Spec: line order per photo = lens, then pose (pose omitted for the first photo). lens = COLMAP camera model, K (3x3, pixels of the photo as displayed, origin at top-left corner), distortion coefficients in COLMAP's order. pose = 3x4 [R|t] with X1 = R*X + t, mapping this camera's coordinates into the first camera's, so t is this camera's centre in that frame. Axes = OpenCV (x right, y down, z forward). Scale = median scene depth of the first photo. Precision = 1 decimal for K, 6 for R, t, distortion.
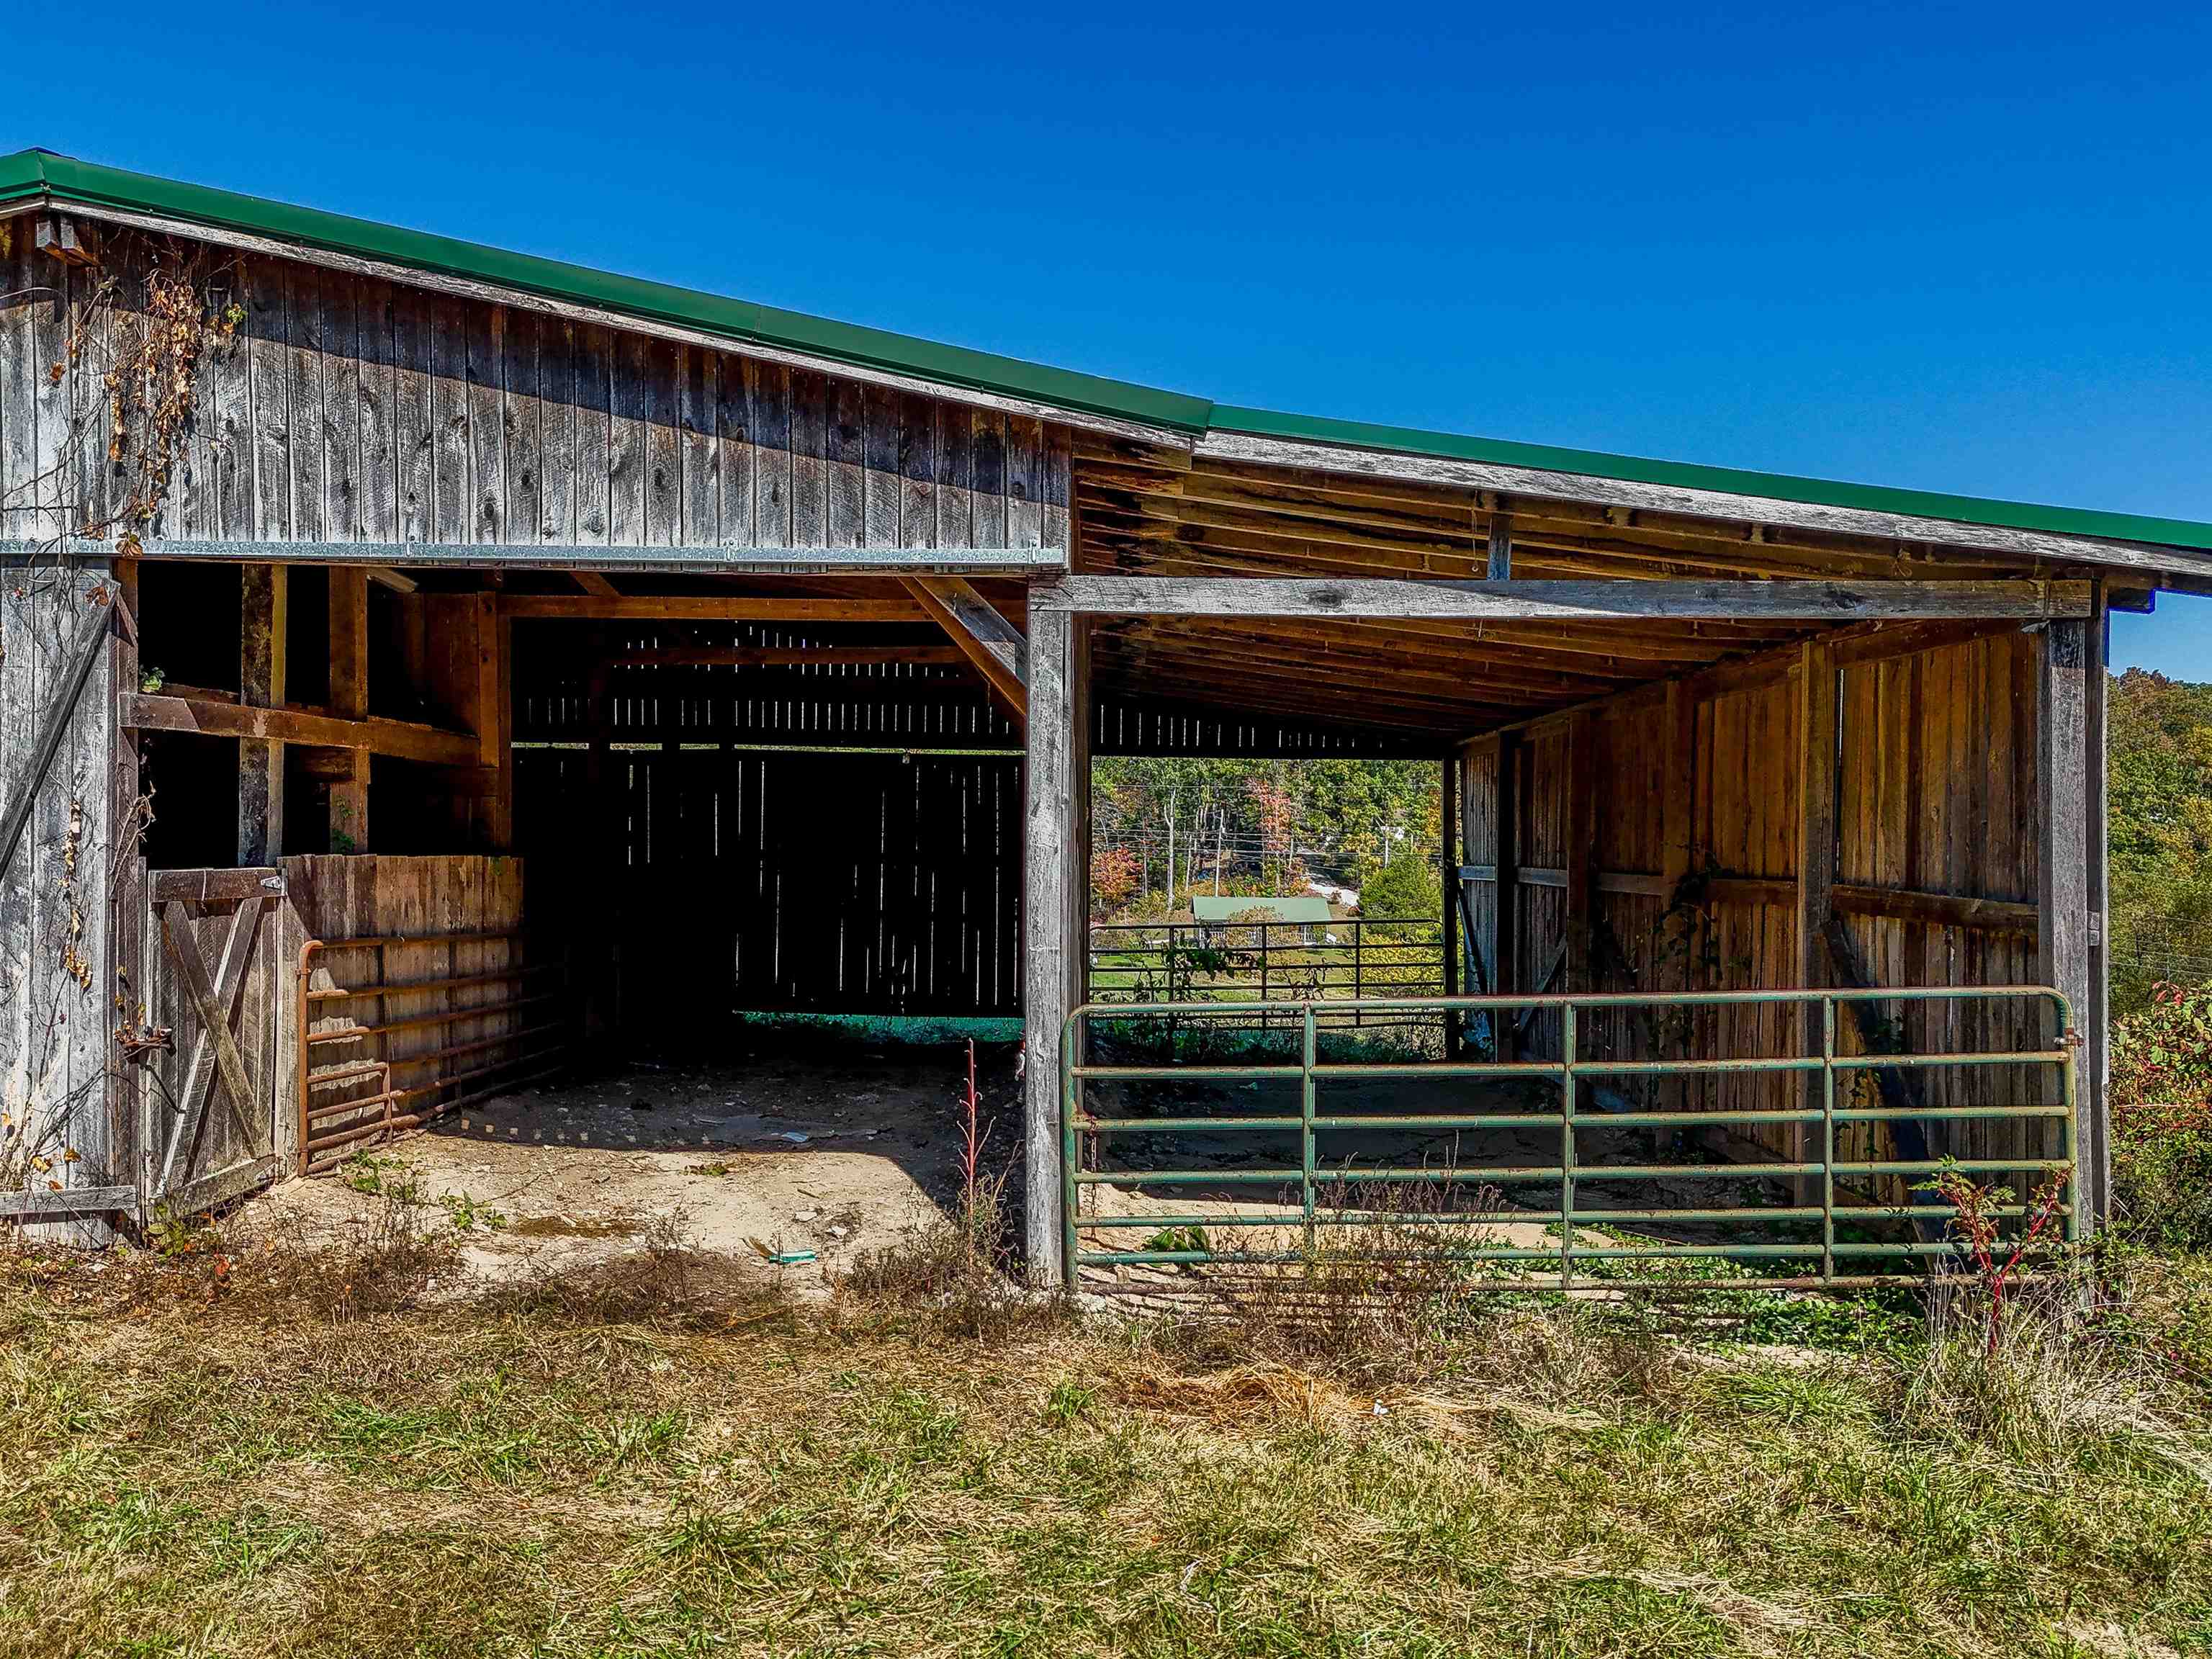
lens RADIAL K [[1720.0, 0, 1104.8], [0, 1720.0, 889.5], [0, 0, 1]] dist [0.024633, -0.002479]
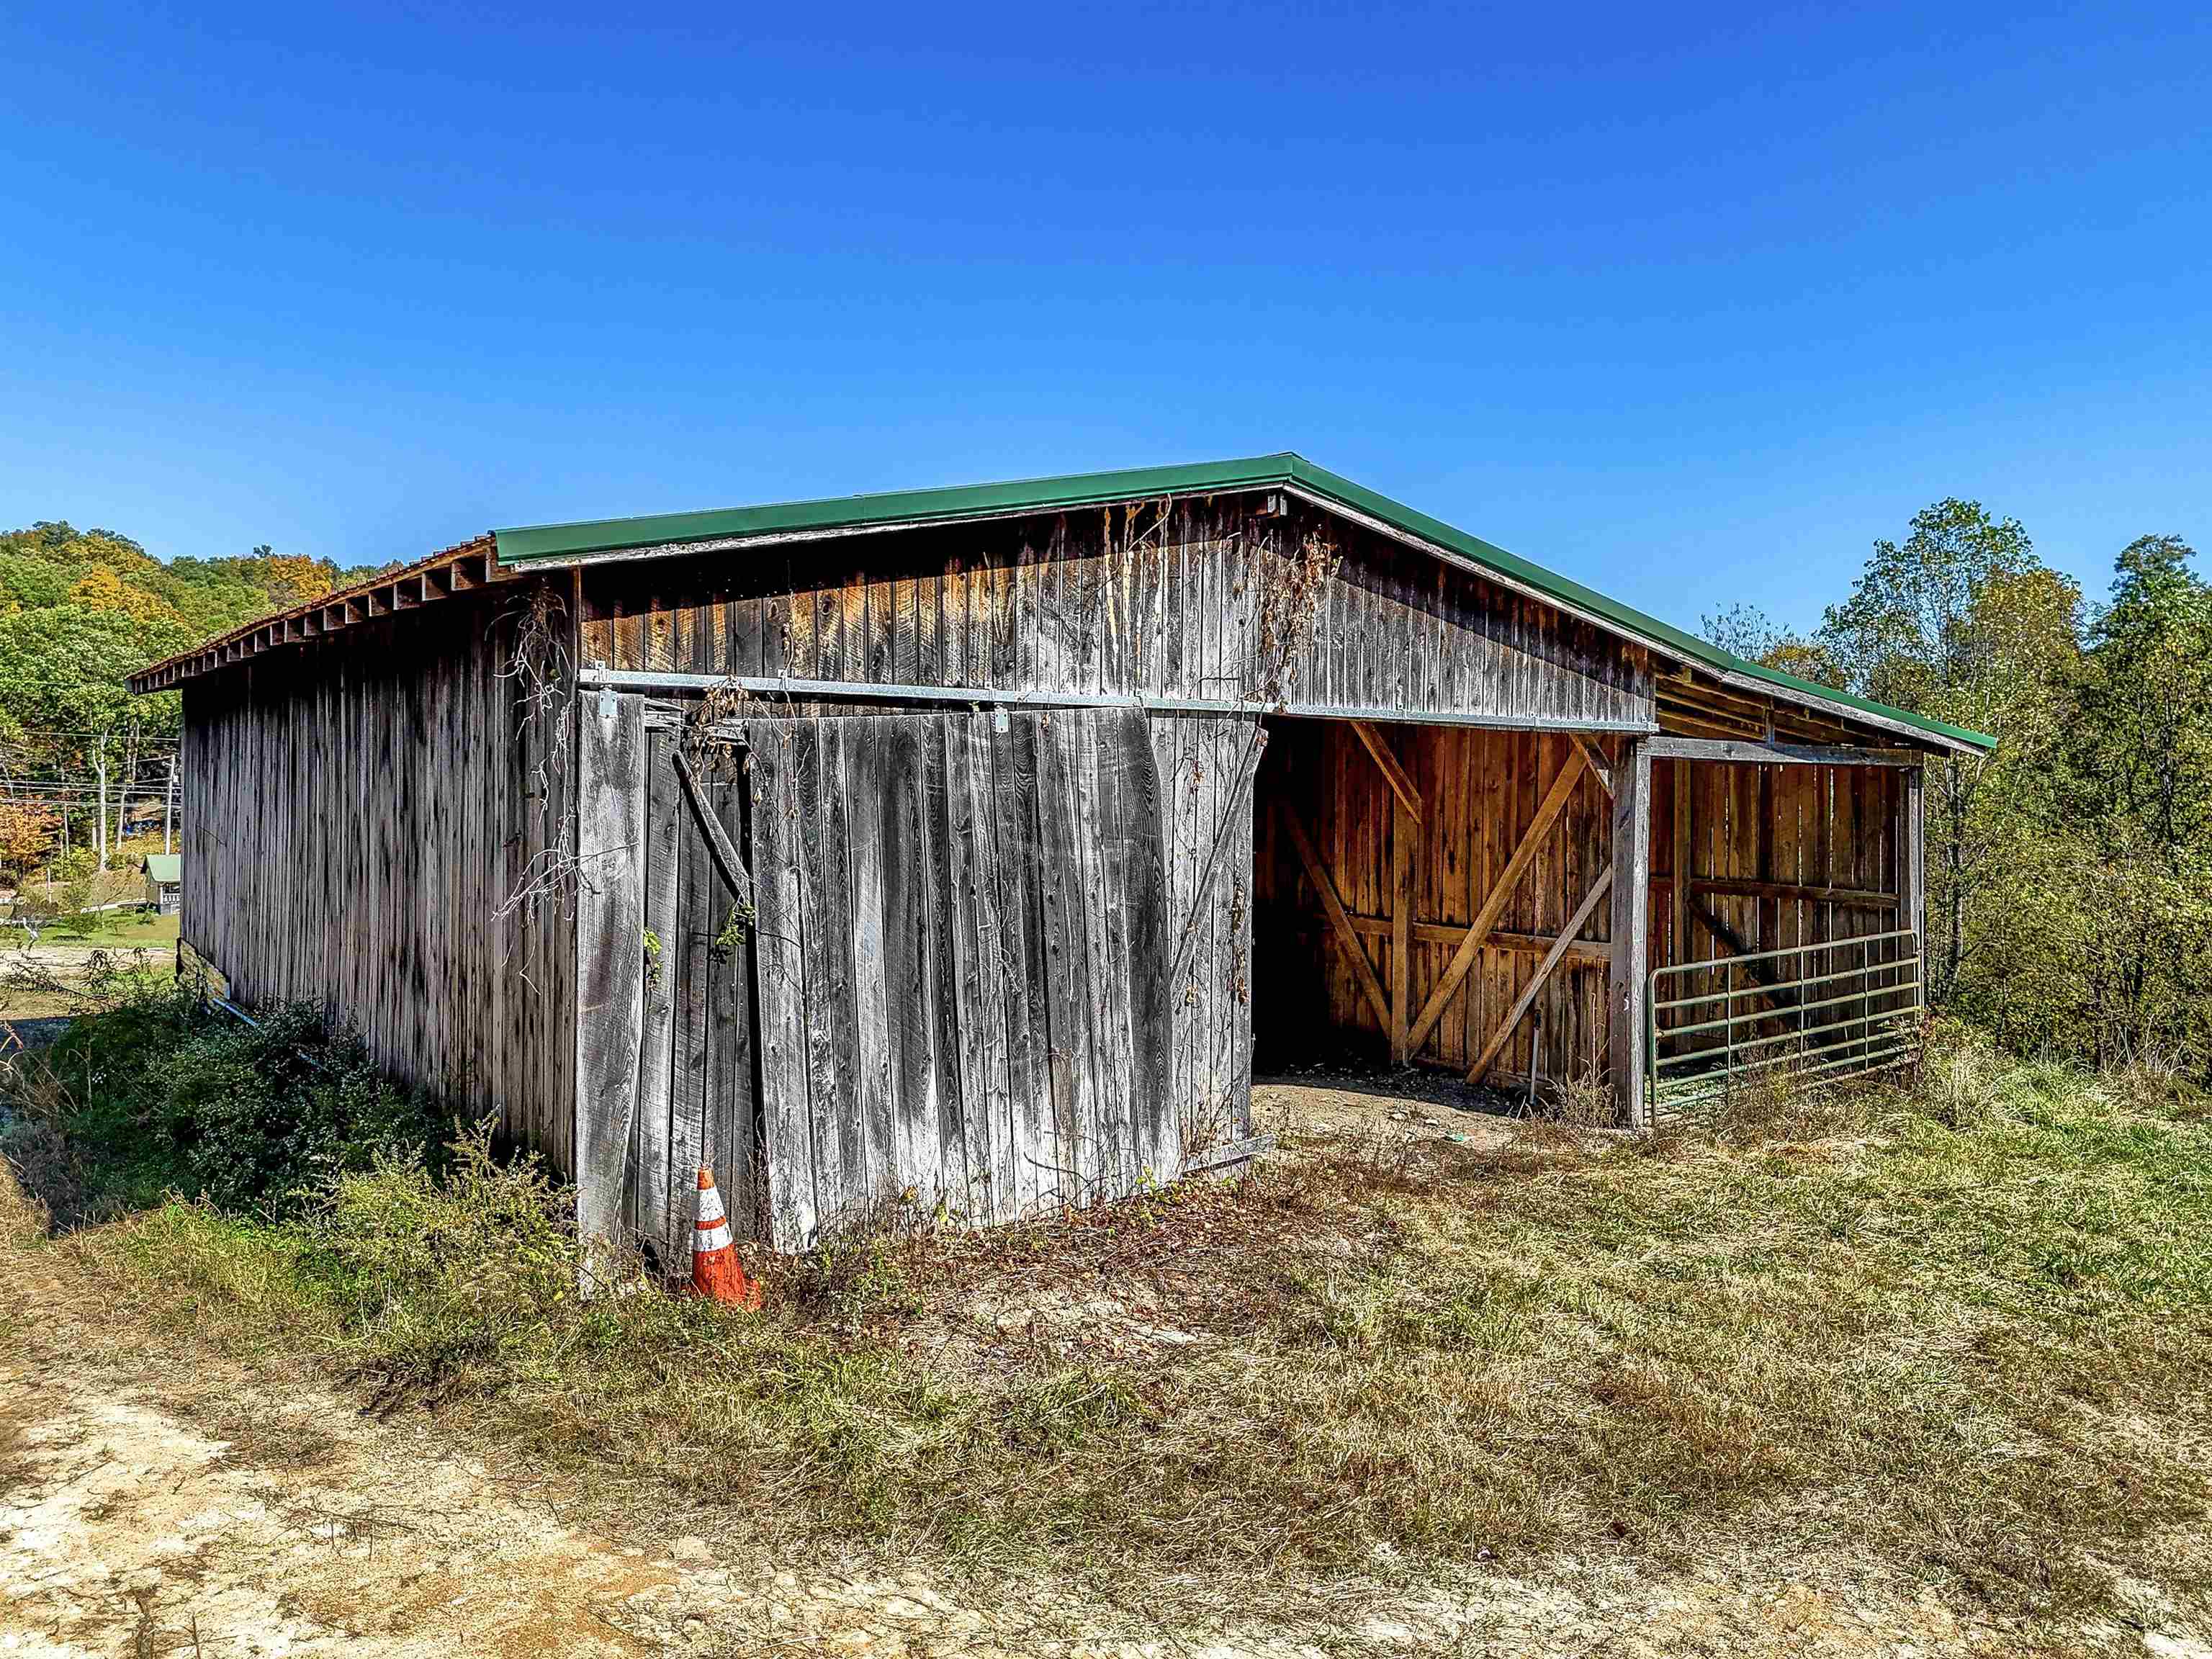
lens RADIAL K [[1628.4, 0, 1106.0], [0, 1628.4, 829.5], [0, 0, 1]] dist [0.235407, -0.000212]
pose [[0.762047, -0.018057, 0.647269, -1.569744], [0.015101, 0.999835, 0.010114, -0.106907], [-0.647345, 0.002067, 0.762194, 0.012334]]
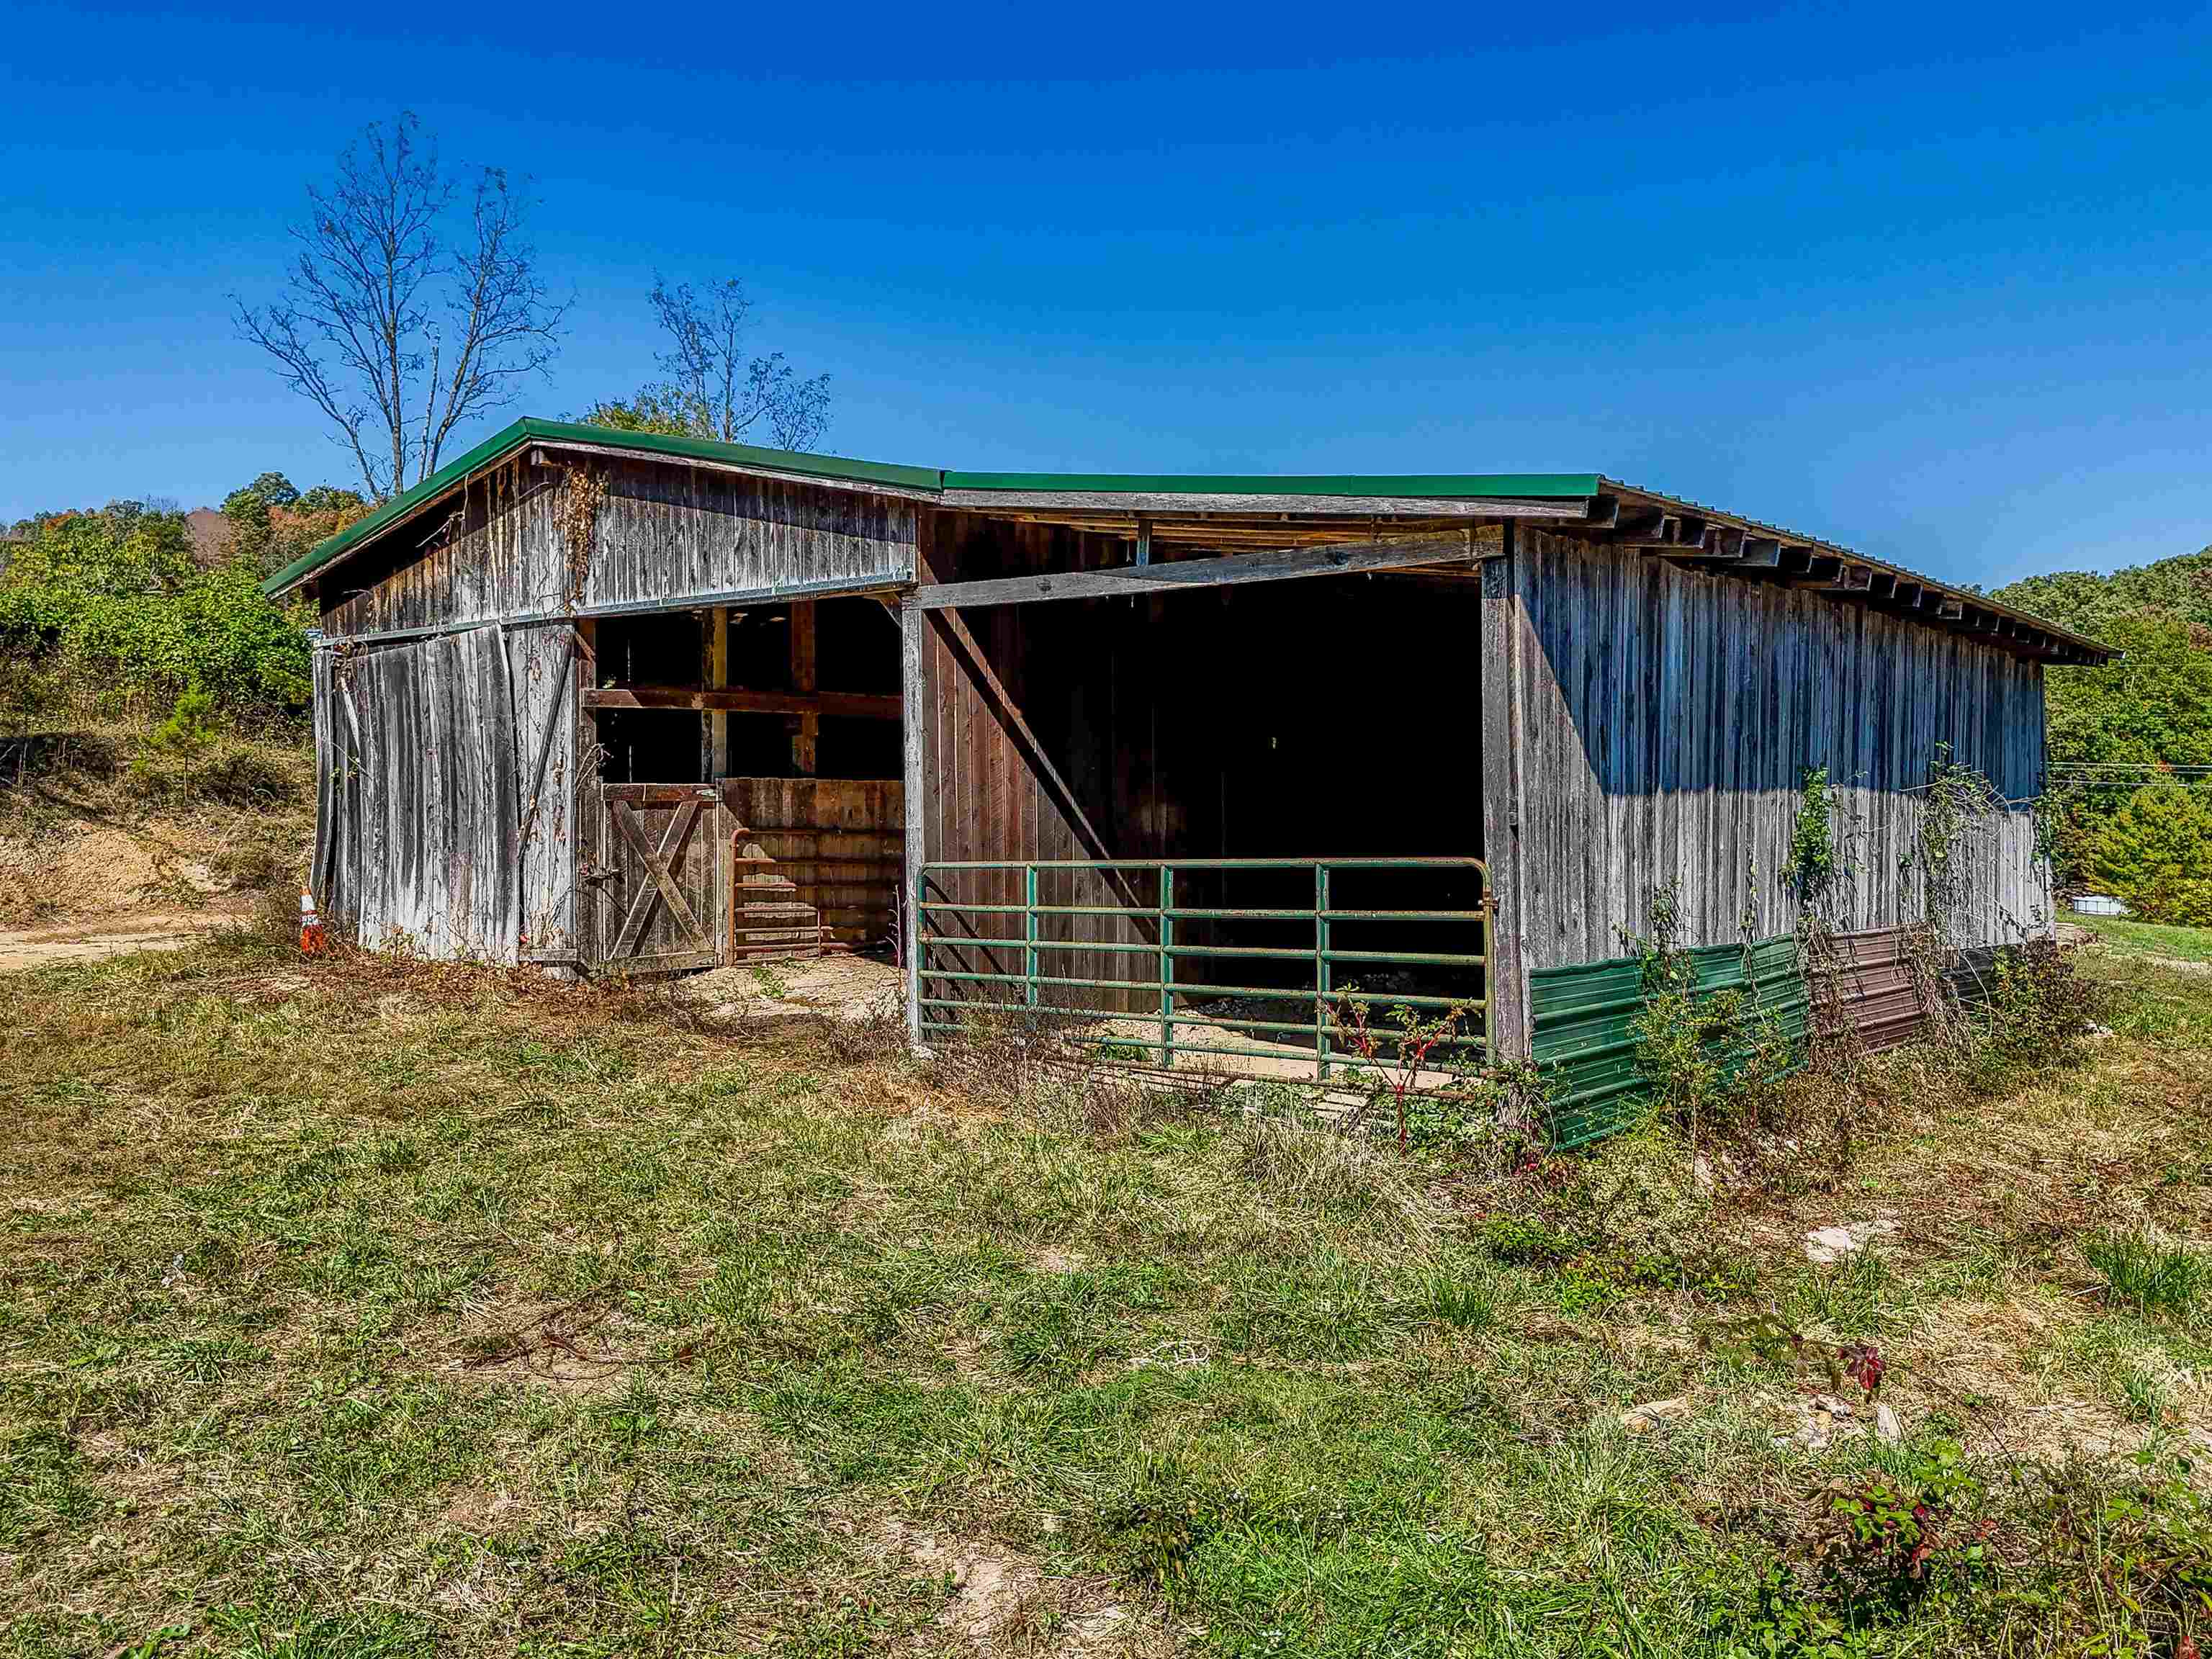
lens RADIAL K [[1672.6, 0, 1106.0], [0, 1672.6, 829.5], [0, 0, 1]] dist [0.052248, -0.000370]
pose [[0.789715, 0.005972, -0.613444, 1.013647], [-0.009245, 0.999955, -0.002168, 0.038637], [0.613404, 0.007383, 0.789735, -0.095111]]
